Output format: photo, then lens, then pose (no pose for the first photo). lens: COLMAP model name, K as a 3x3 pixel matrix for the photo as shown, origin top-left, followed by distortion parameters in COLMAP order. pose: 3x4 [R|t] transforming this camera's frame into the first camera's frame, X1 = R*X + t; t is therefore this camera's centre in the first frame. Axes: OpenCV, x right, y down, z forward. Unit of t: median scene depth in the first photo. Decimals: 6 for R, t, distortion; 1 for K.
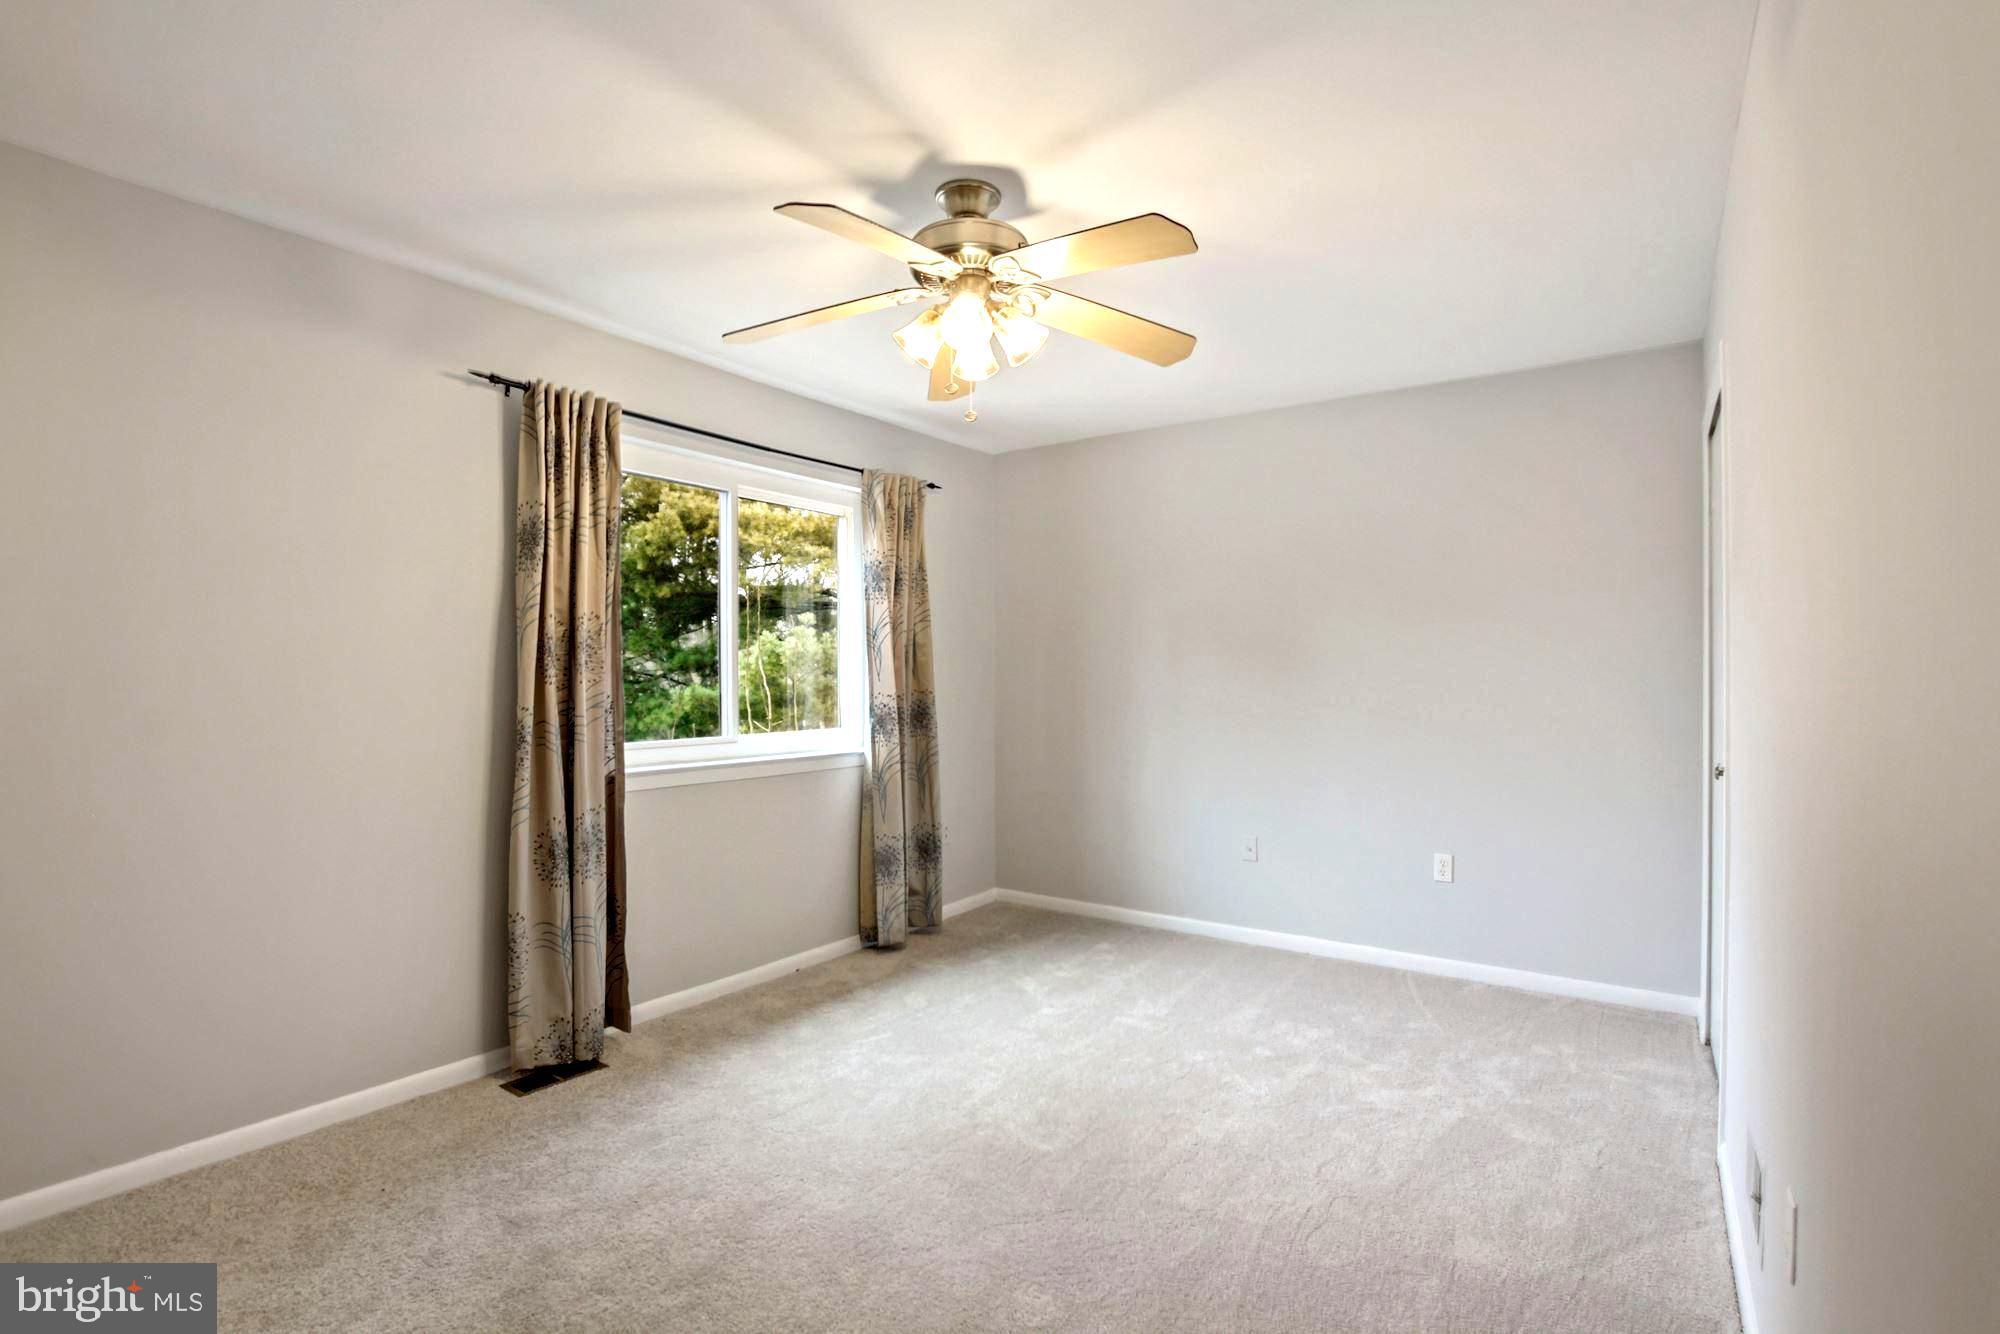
lens RADIAL K [[947.3, 0, 988.0], [0, 947.3, 674.6], [0, 0, 1]] dist [-0.008458, -0.000351]
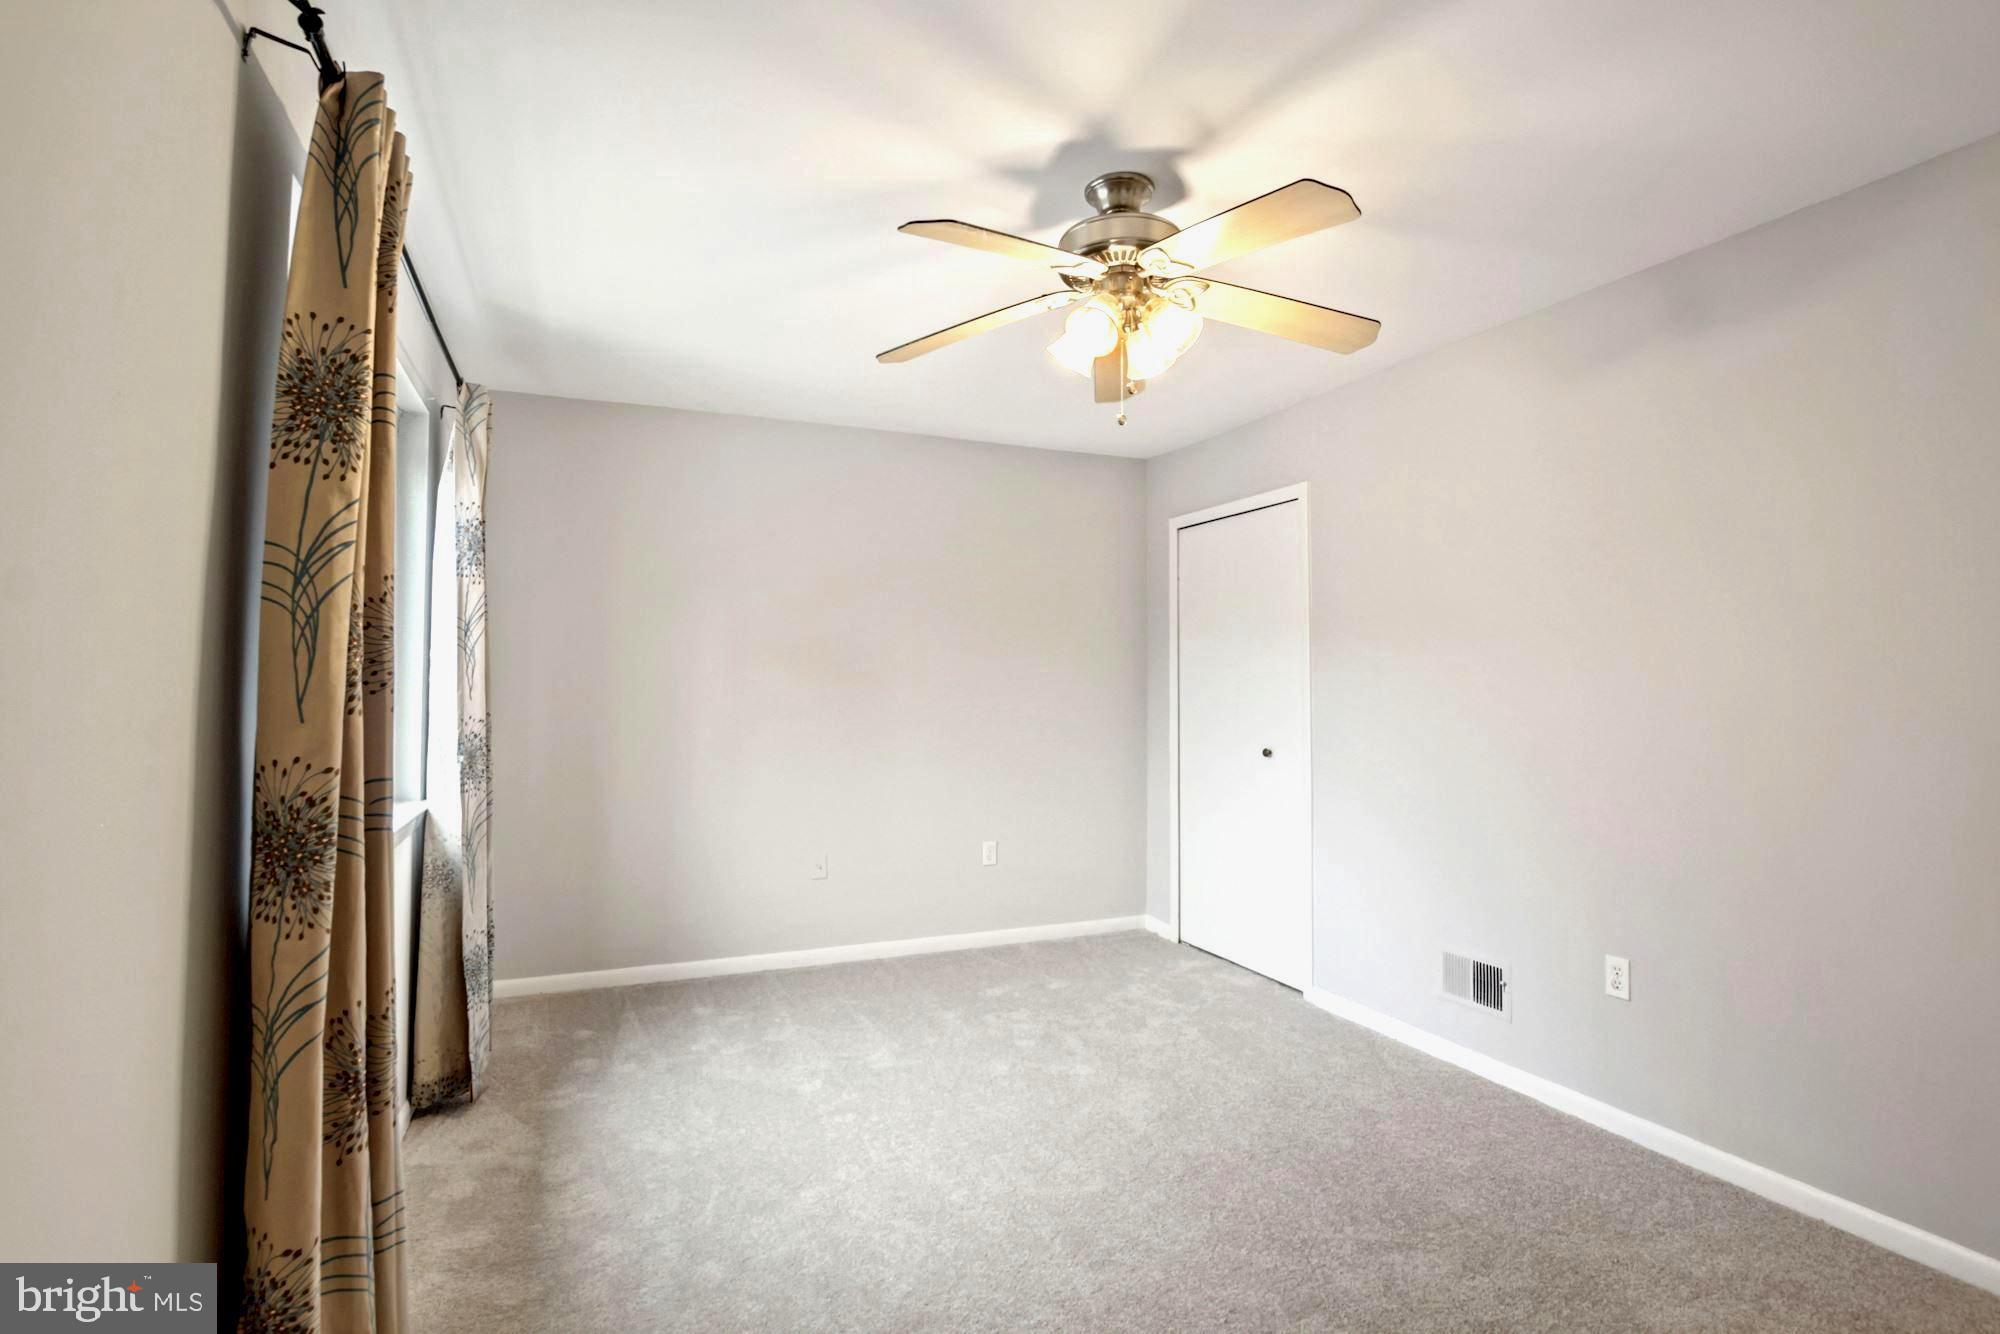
lens RADIAL K [[947.3, 0, 998.0], [0, 947.3, 662.6], [0, 0, 1]] dist [-0.008458, -0.000351]
pose [[0.530188, 0.022243, 0.847588, -0.524403], [-0.002906, 0.999698, -0.024417, -0.004353], [-0.847875, 0.010482, 0.530093, 0.369004]]
